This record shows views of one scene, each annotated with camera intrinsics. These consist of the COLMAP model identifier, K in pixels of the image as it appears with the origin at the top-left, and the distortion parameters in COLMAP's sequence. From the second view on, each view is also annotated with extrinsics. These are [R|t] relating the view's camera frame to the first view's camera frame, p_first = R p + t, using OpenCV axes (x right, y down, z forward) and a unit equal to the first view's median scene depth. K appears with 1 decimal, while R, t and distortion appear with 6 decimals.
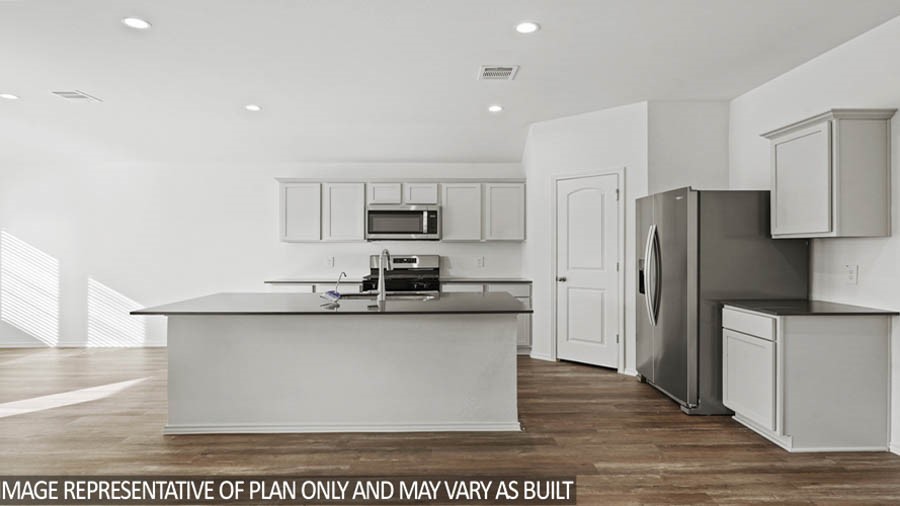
lens RADIAL K [[526.7, 0, 450.0], [0, 526.7, 253.0], [0, 0, 1]] dist [0.018978, 0.000469]
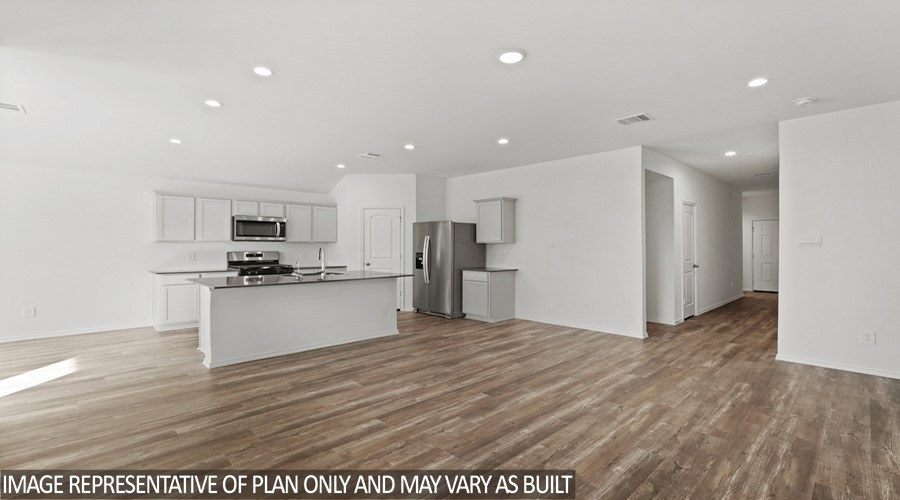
lens RADIAL K [[407.2, 0, 450.0], [0, 407.2, 250.0], [0, 0, 1]] dist [-0.000458, 0.000040]
pose [[0.734106, -0.003796, 0.679024, -0.476931], [0.004819, 0.999988, 0.000381, 0.002287], [-0.679018, 0.002993, 0.734116, -0.190624]]
